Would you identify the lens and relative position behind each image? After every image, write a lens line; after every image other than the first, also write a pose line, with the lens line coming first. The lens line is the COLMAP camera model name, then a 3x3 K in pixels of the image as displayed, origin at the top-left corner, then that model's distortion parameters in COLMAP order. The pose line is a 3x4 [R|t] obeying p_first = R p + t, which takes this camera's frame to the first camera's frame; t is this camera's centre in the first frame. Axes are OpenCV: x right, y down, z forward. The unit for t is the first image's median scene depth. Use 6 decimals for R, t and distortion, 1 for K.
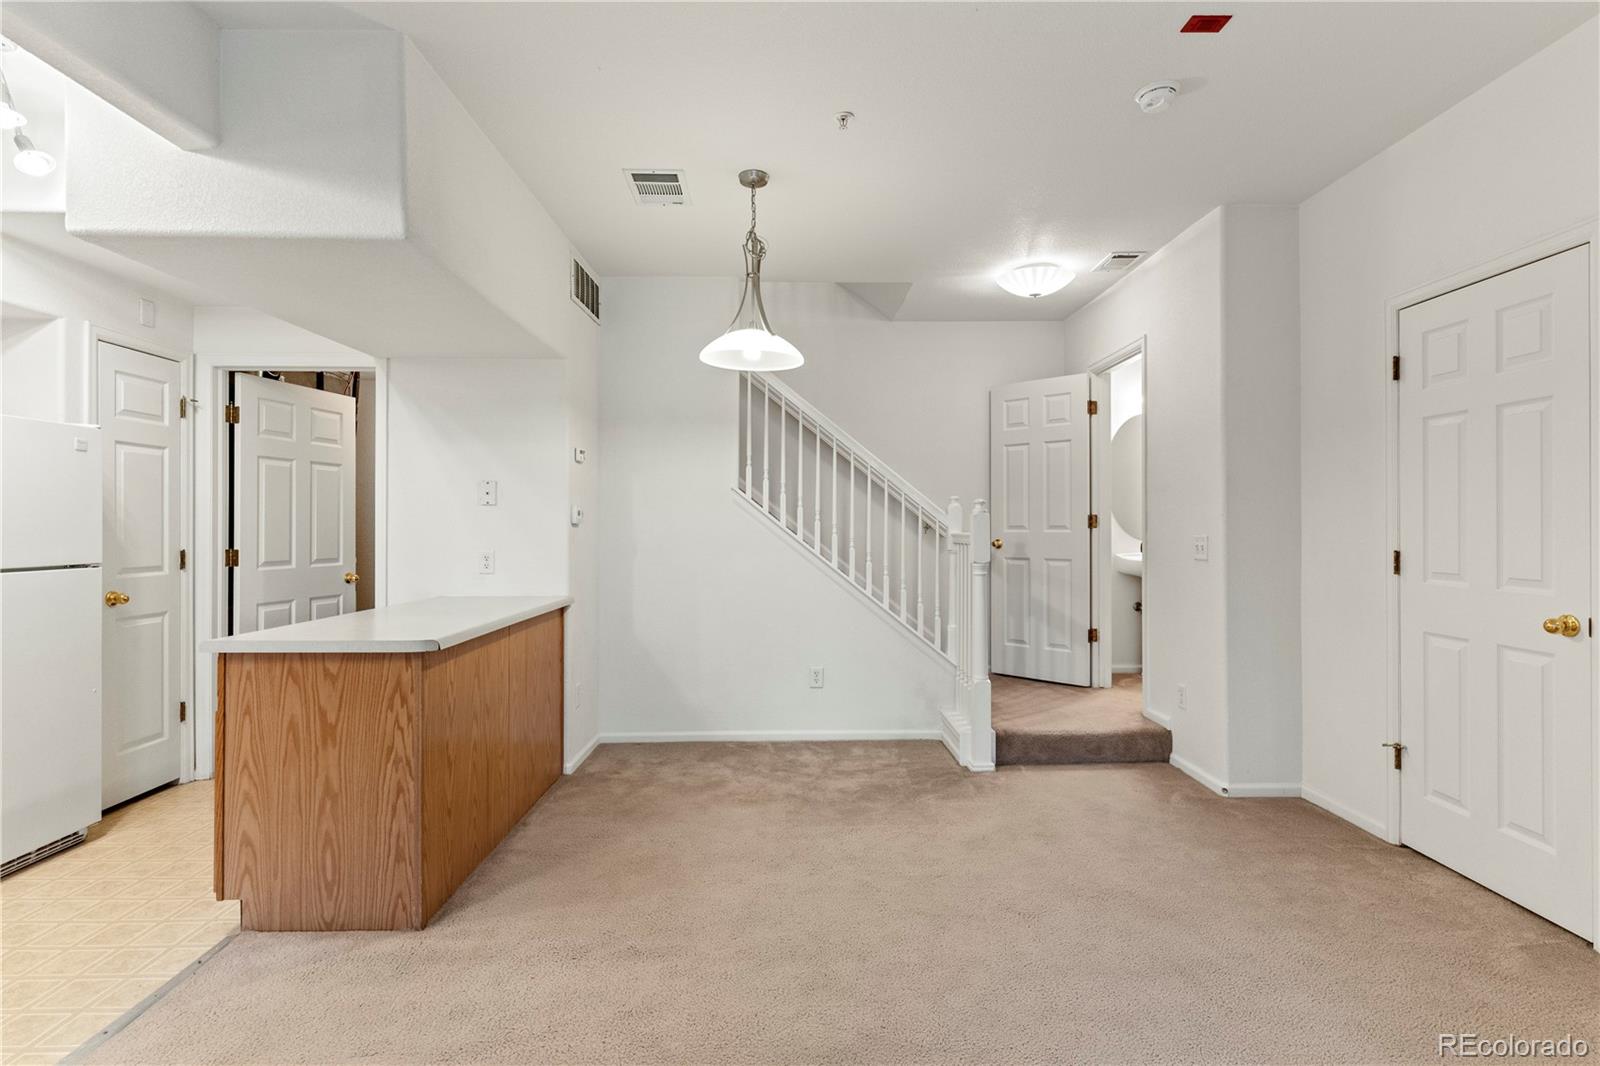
lens RADIAL K [[784.8, 0, 805.1], [0, 784.8, 530.4], [0, 0, 1]] dist [0.002609, -0.001455]
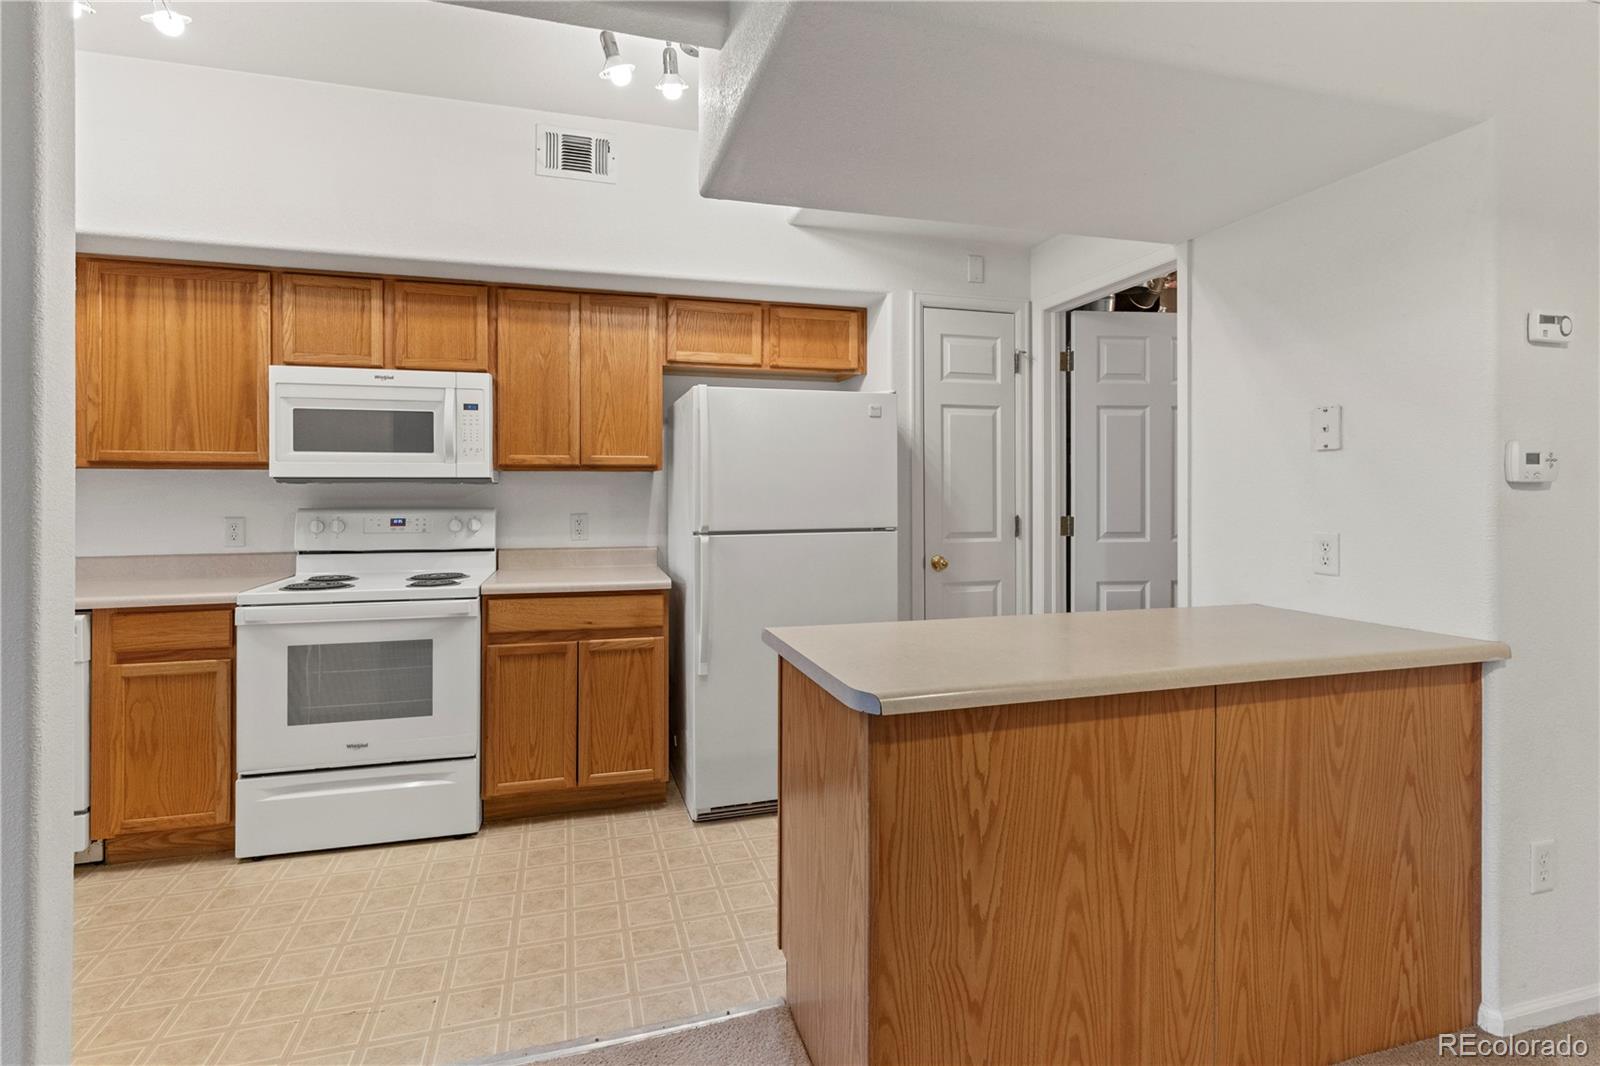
lens RADIAL K [[784.8, 0, 802.8], [0, 784.8, 492.0], [0, 0, 1]] dist [0.002609, -0.001455]
pose [[0.265339, 0.000296, -0.964155, 0.032057], [-0.000757, 1.000000, 0.000099, -0.002704], [0.964155, 0.000703, 0.265339, 0.500006]]
